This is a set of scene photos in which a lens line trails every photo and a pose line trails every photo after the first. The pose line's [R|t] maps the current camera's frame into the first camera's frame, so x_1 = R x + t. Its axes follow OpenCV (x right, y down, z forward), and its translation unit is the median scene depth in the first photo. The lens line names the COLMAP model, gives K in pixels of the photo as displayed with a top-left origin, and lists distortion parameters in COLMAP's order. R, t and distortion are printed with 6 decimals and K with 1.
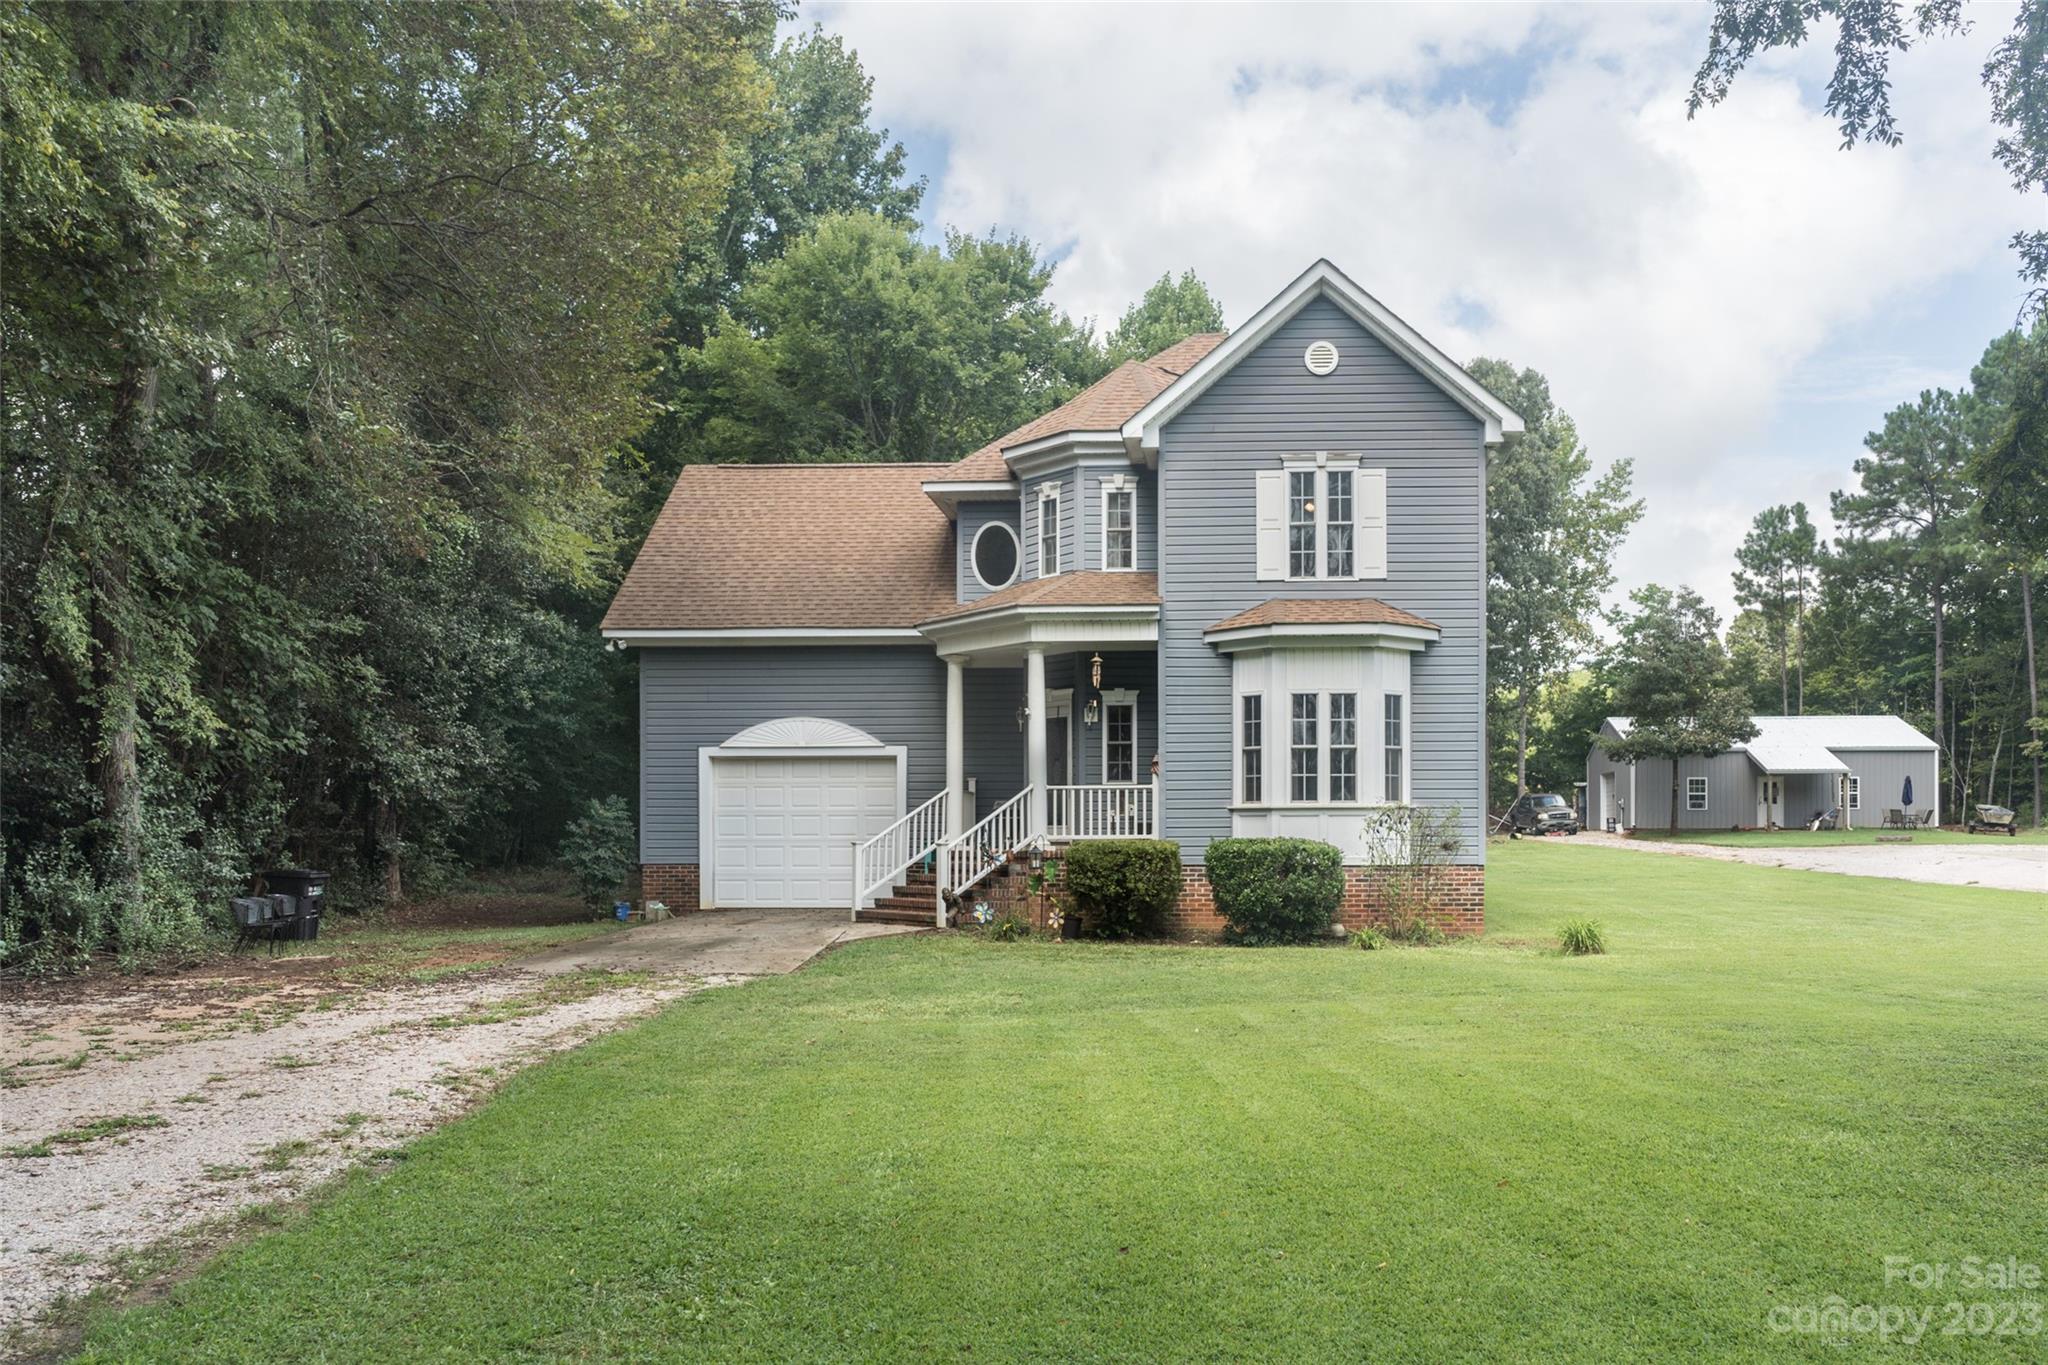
lens RADIAL K [[2262.0, 0, 1023.6], [0, 2262.0, 855.2], [0, 0, 1]] dist [-0.004829, -0.008379]
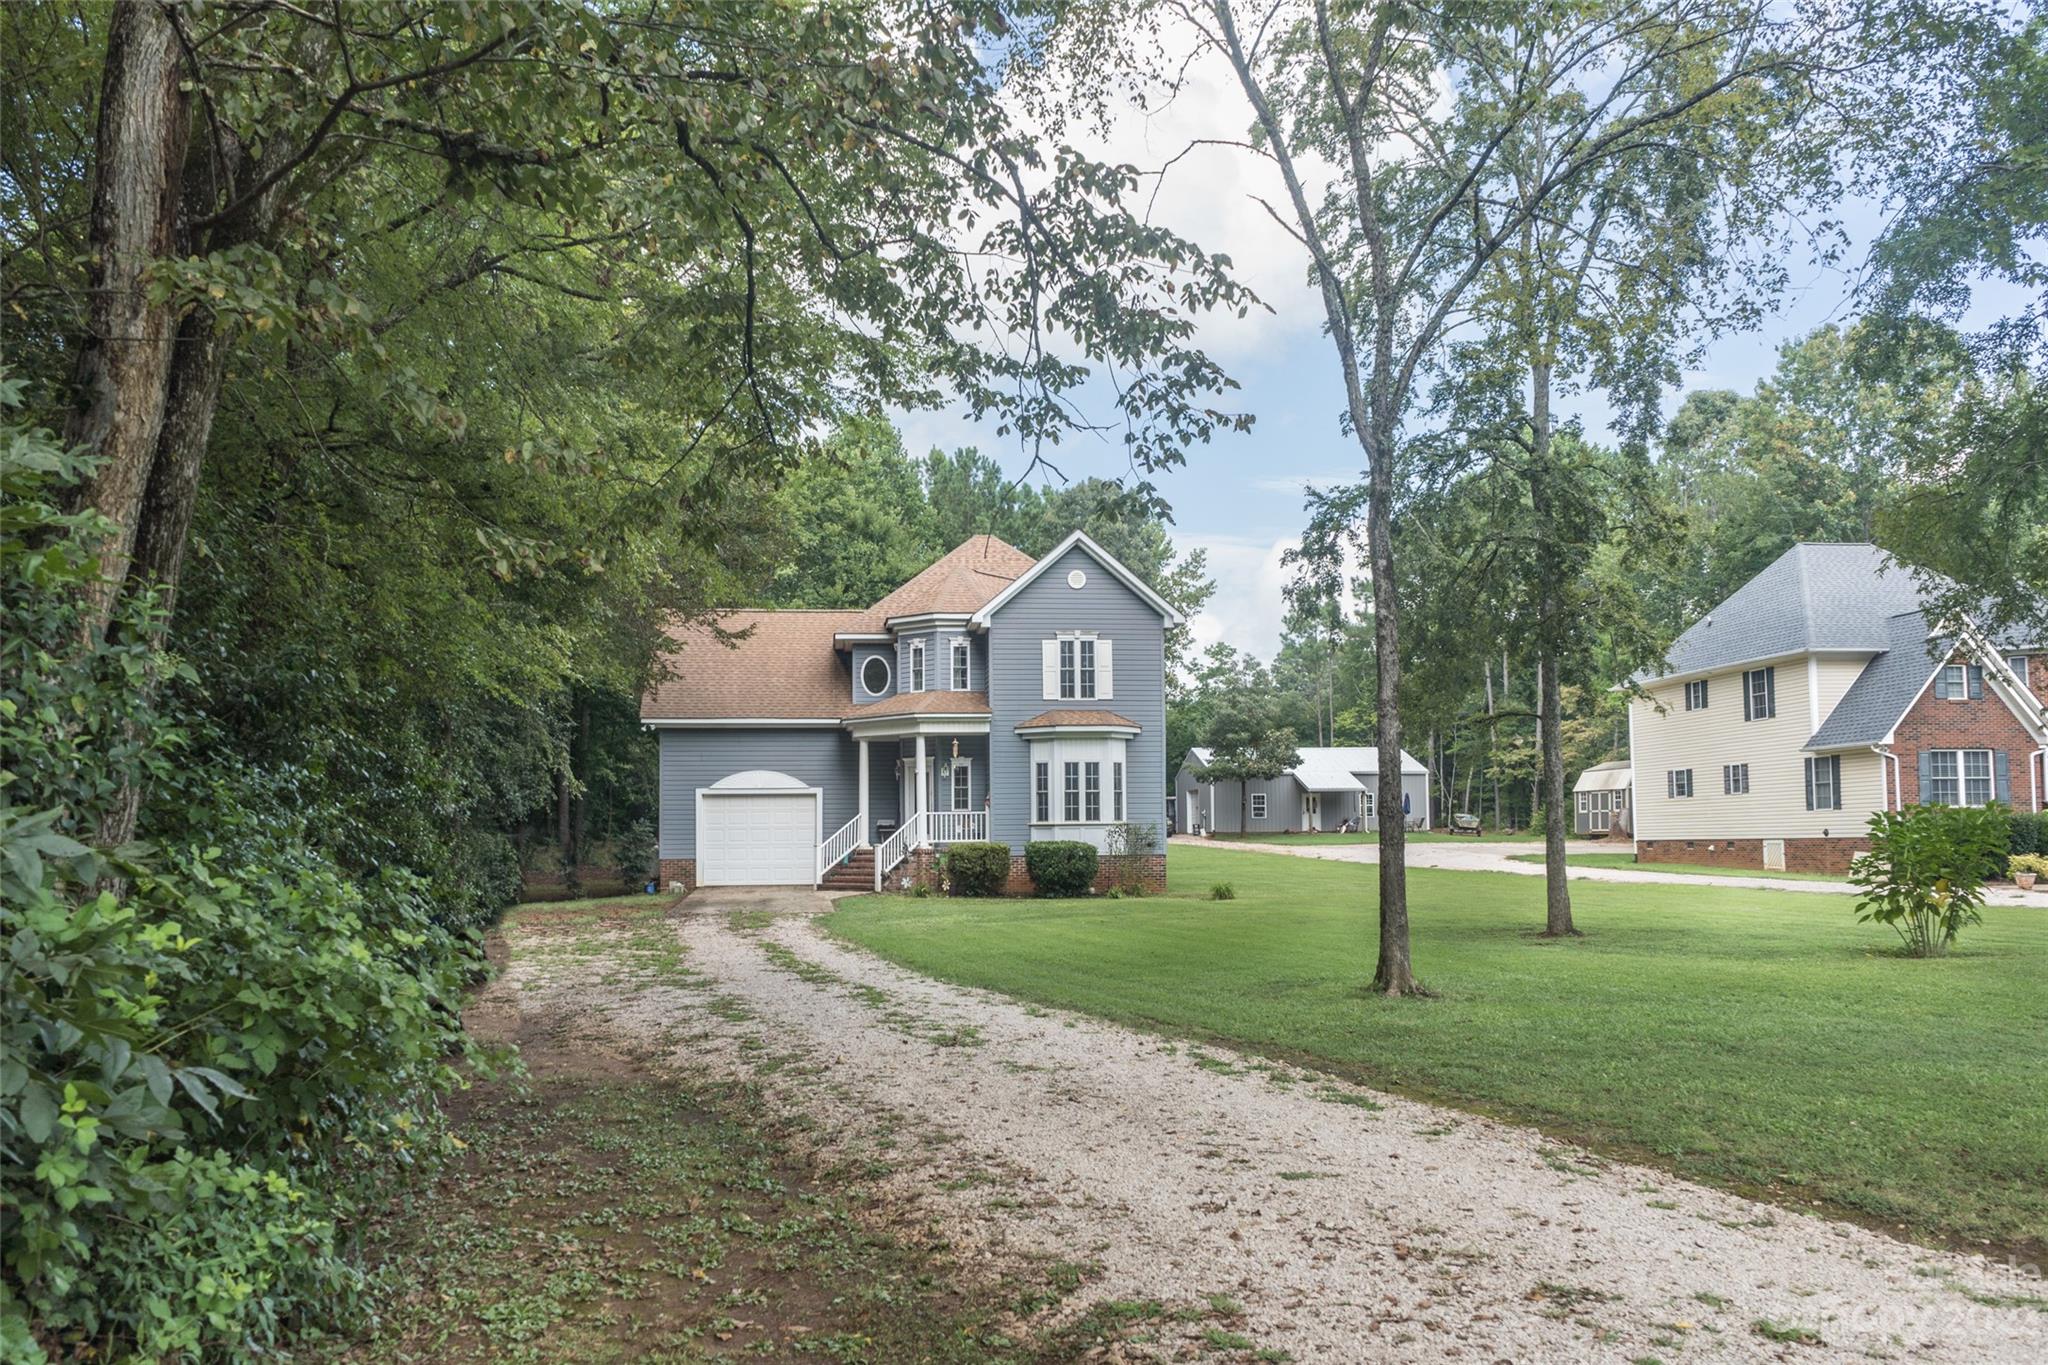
lens RADIAL K [[2243.0, 0, 1083.9], [0, 2243.0, 683.3], [0, 0, 1]] dist [0.000775, 0.000210]
pose [[0.976098, 0.008302, 0.217174, -0.244661], [0.008703, 0.996975, -0.077229, 0.005229], [-0.217158, 0.077273, 0.973073, -0.730271]]
